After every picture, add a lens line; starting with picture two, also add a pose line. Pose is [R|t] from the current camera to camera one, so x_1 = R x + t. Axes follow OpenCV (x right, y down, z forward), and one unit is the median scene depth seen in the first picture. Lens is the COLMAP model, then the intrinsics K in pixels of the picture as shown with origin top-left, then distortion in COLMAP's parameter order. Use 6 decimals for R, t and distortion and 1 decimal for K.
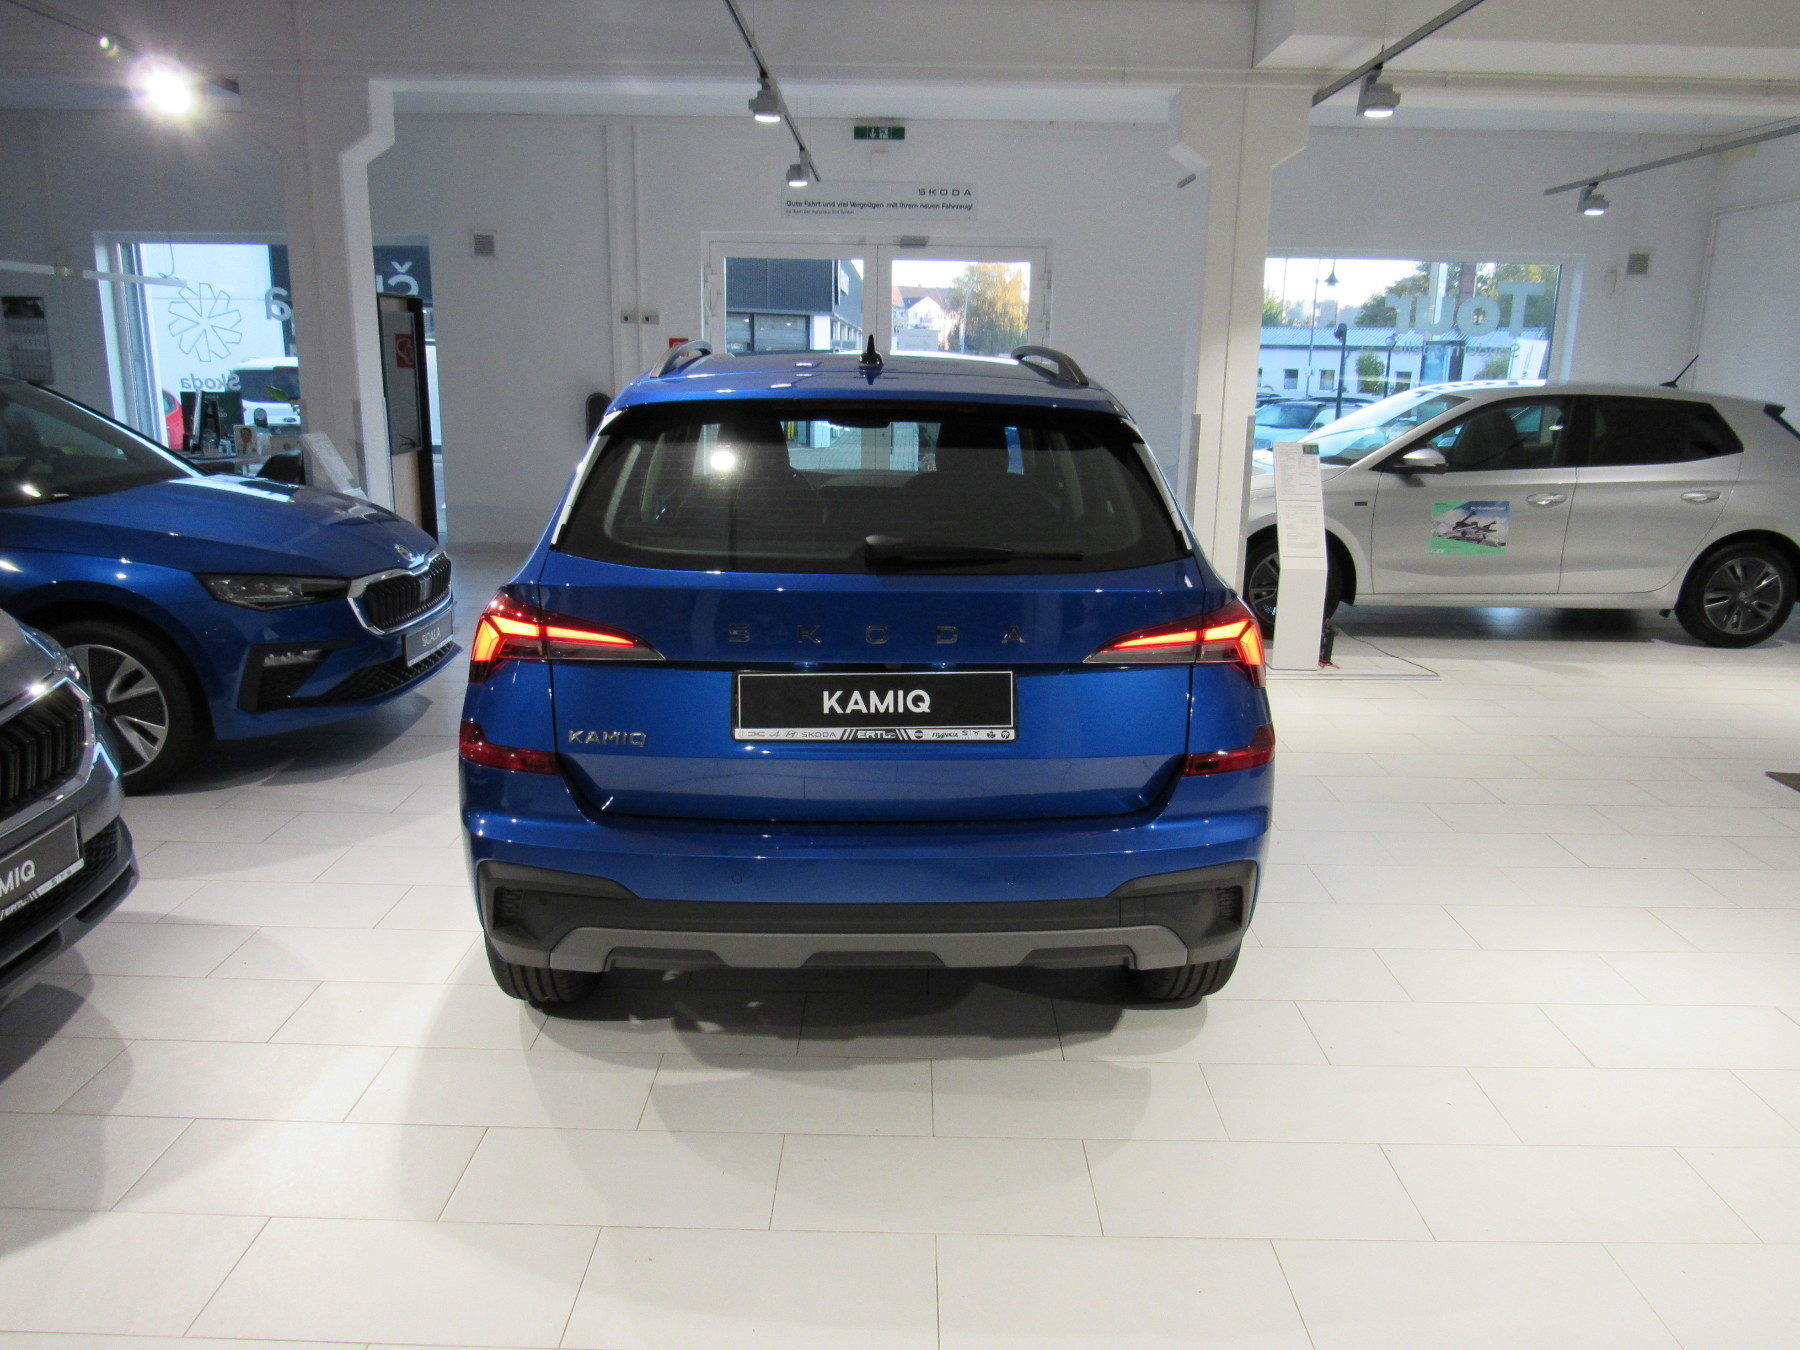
lens RADIAL K [[1286.2, 0, 900.0], [0, 1286.2, 675.0], [0, 0, 1]] dist [-0.026966, 0.005252]
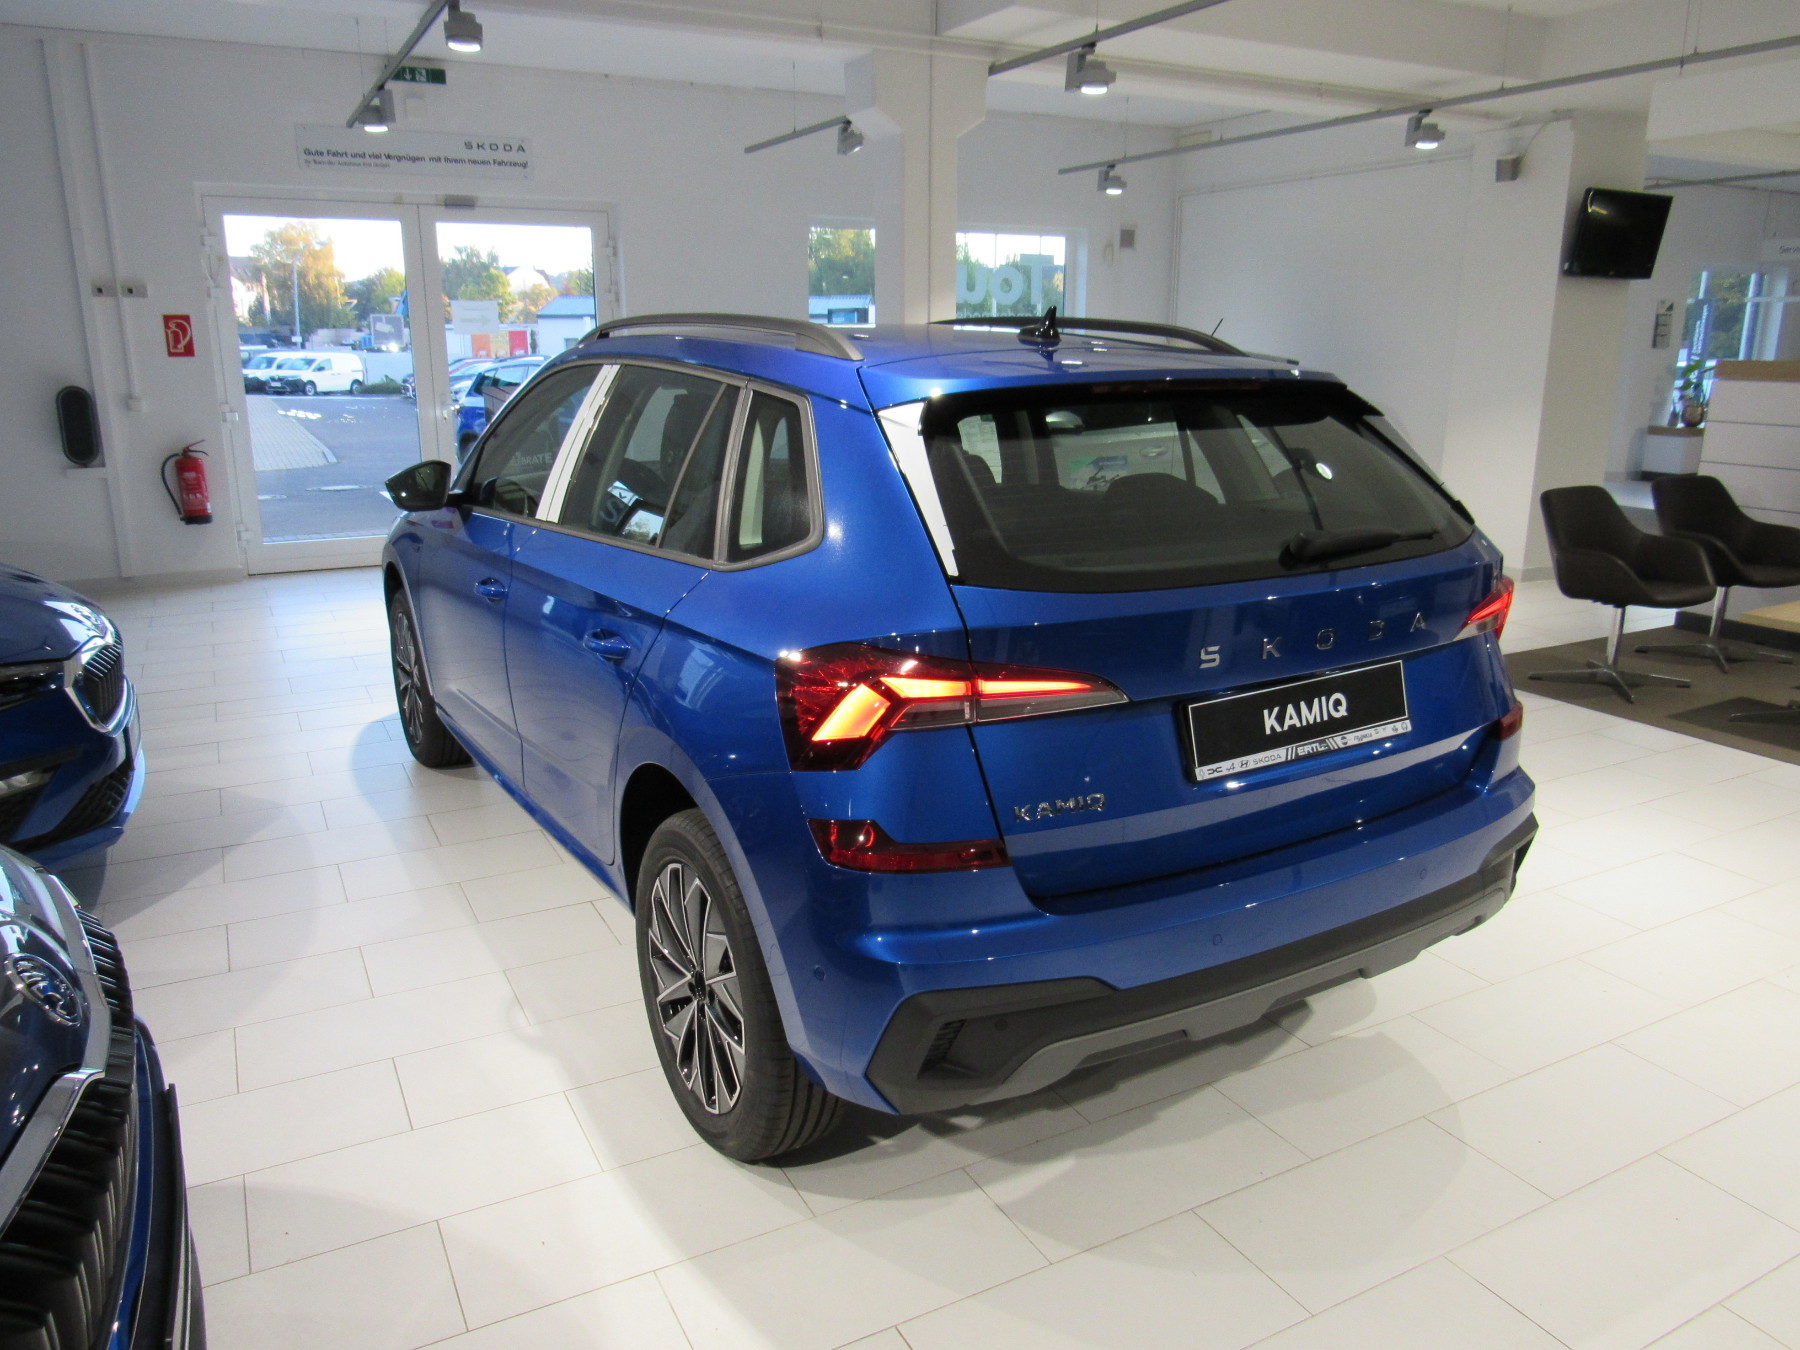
lens RADIAL K [[1286.2, 0, 900.0], [0, 1286.2, 675.0], [0, 0, 1]] dist [-0.026966, 0.005252]
pose [[0.878079, -0.136855, 0.458528, -0.305704], [0.126999, 0.990516, 0.052432, -0.040162], [-0.461355, 0.012193, 0.887132, 0.147423]]
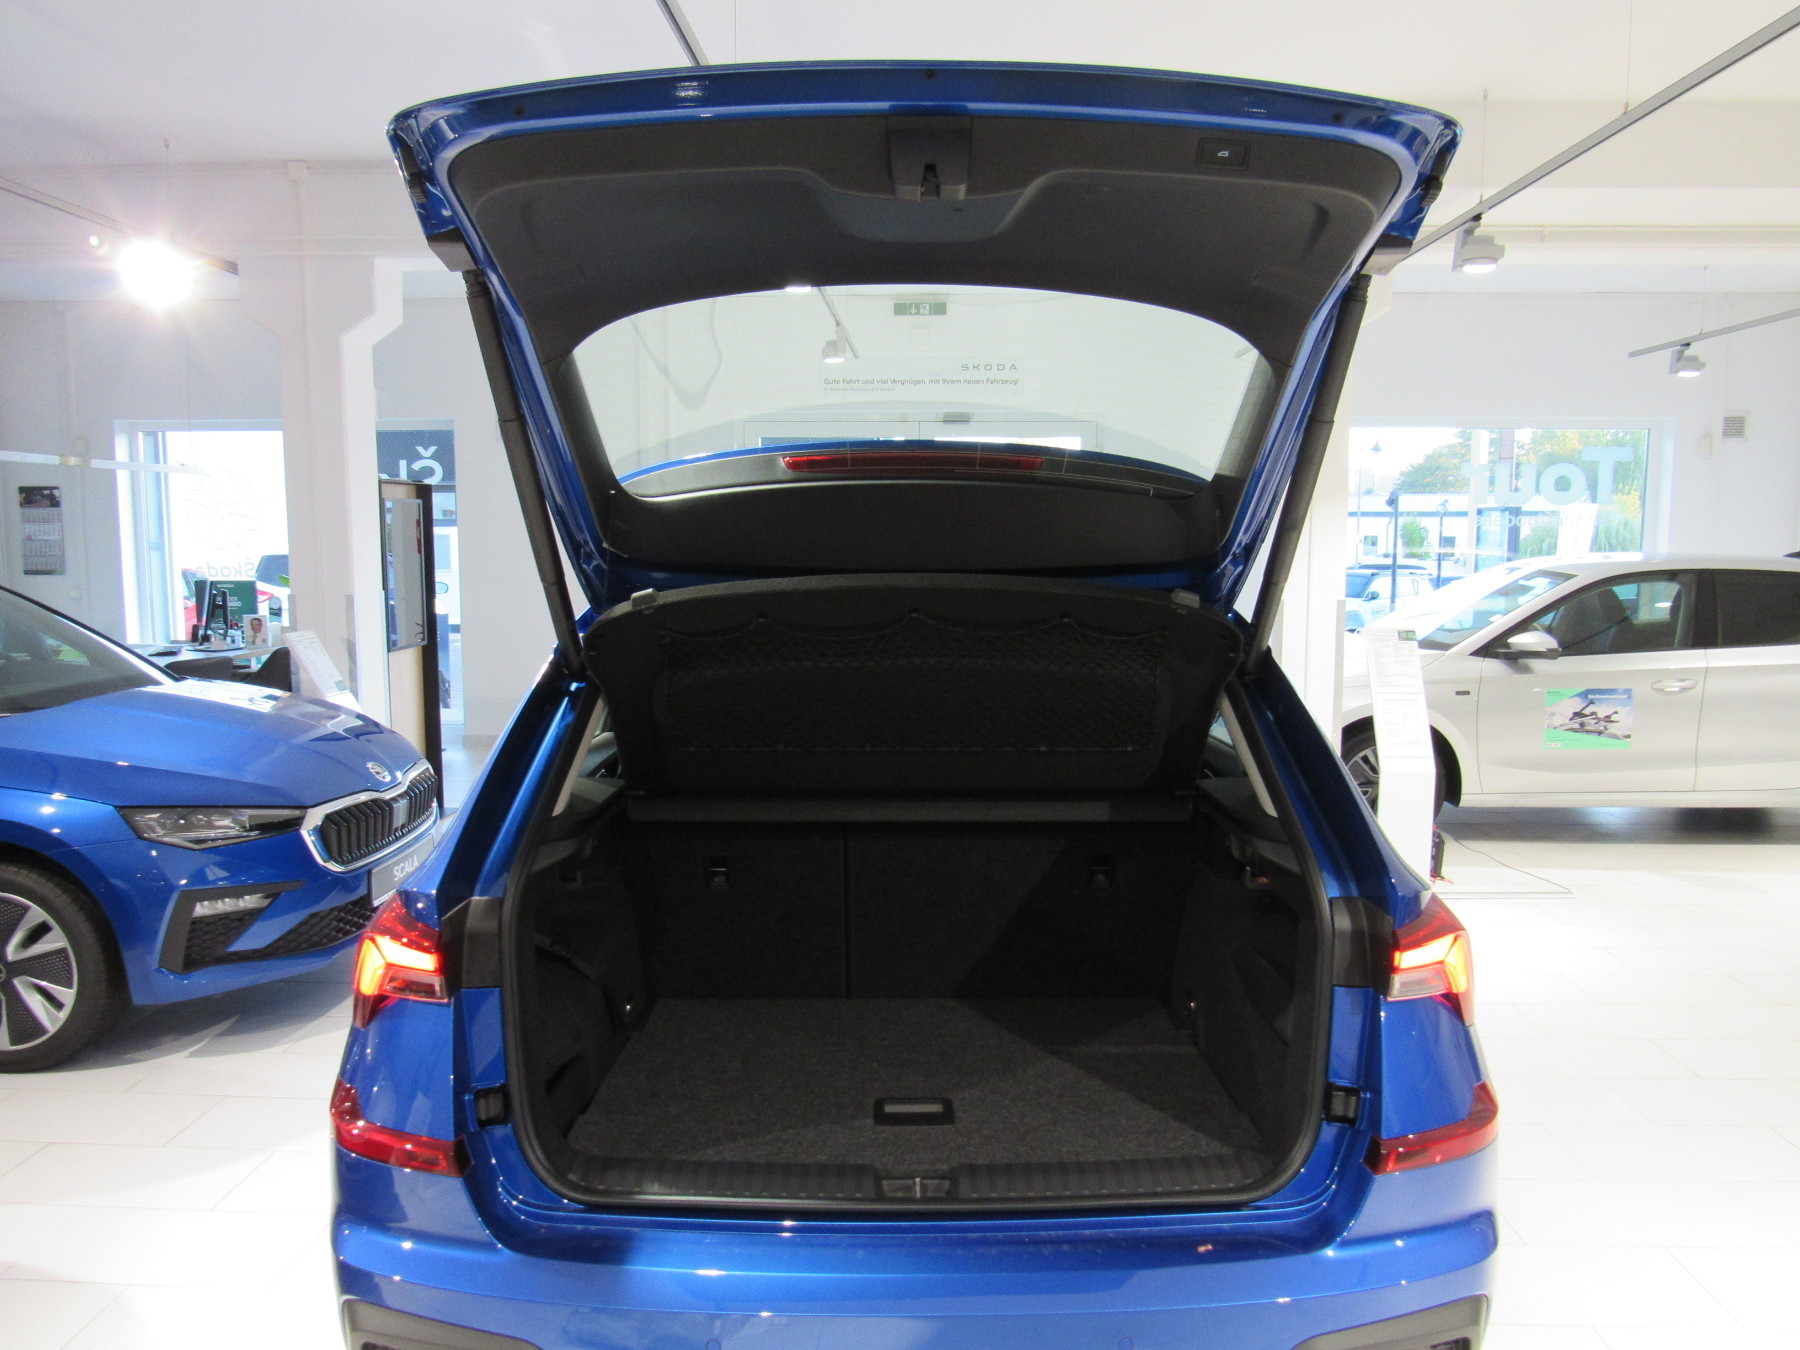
lens RADIAL K [[1286.2, 0, 900.0], [0, 1286.2, 675.0], [0, 0, 1]] dist [-0.026966, 0.005252]
pose [[0.999363, -0.010141, -0.034210, -0.001855], [0.005629, 0.991564, -0.129496, -0.044307], [0.035235, 0.129221, 0.990990, 0.136350]]
